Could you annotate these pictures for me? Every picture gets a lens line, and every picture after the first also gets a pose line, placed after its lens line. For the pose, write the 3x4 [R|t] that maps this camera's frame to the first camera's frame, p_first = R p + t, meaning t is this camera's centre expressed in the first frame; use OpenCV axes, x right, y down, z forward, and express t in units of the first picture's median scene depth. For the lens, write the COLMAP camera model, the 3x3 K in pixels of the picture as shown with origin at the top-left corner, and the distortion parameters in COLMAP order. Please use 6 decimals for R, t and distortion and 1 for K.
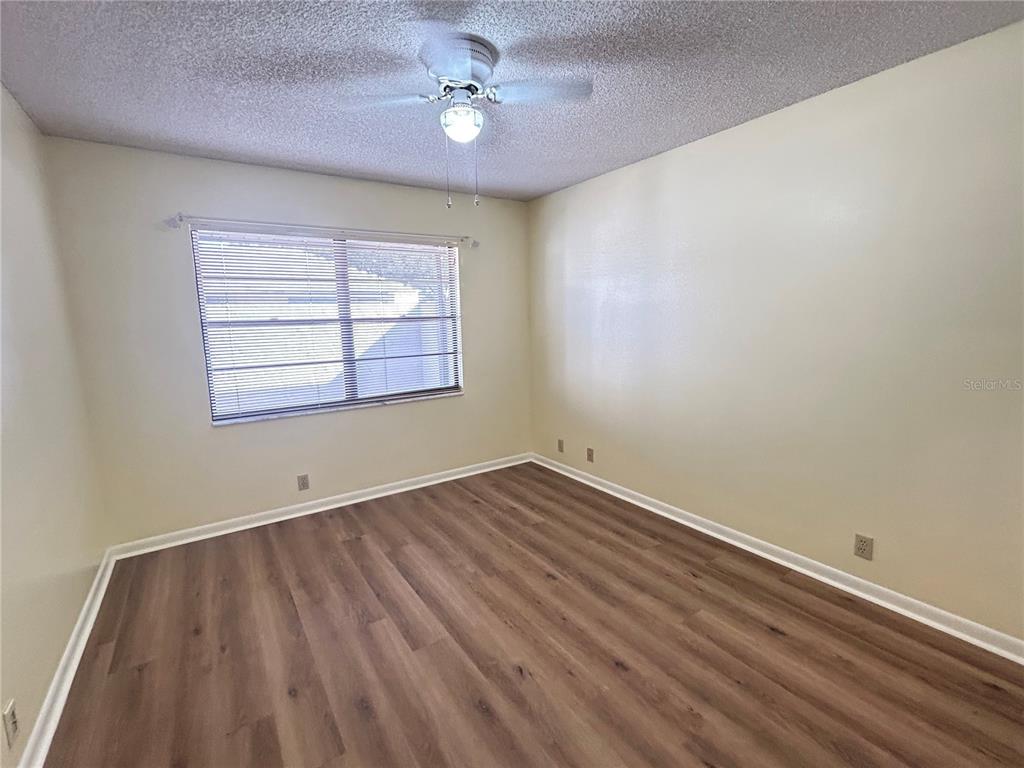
lens RADIAL K [[465.5, 0, 512.0], [0, 465.5, 384.0], [0, 0, 1]] dist [-0.001457, -0.000300]
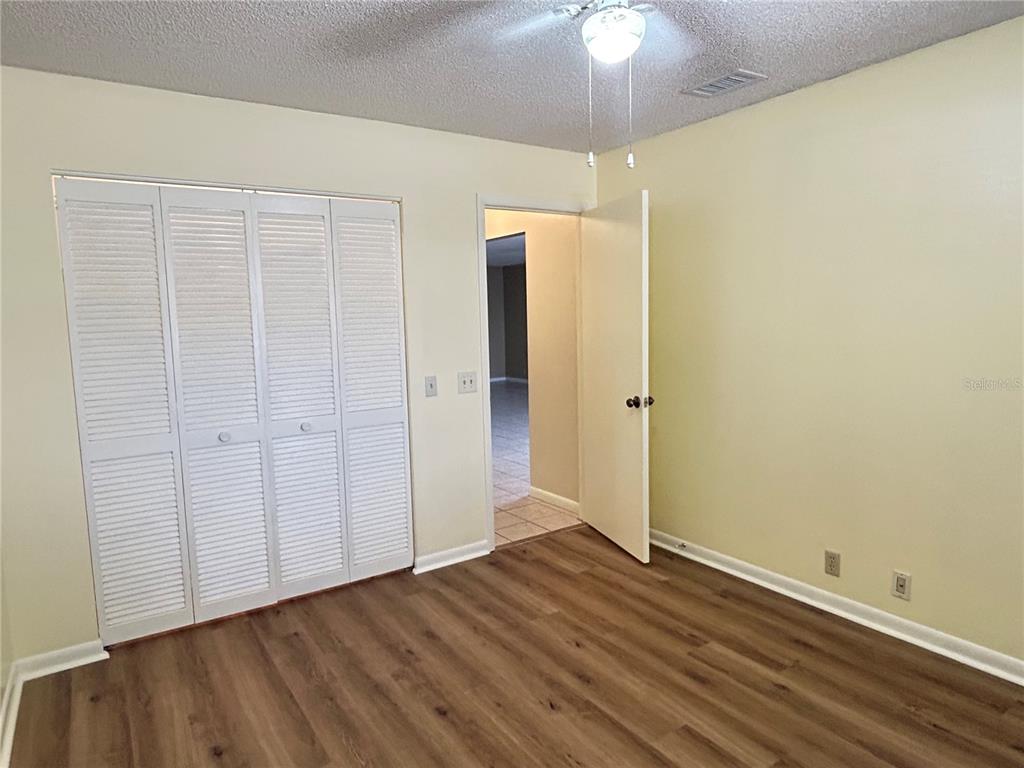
lens RADIAL K [[641.1, 0, 512.0], [0, 641.1, 384.0], [0, 0, 1]] dist [0.001941, 0.000662]
pose [[-0.998512, 0.054498, 0.001784, 0.061829], [0.053201, 0.966524, 0.250998, -0.320166], [0.011955, 0.250720, -0.967986, 2.082212]]
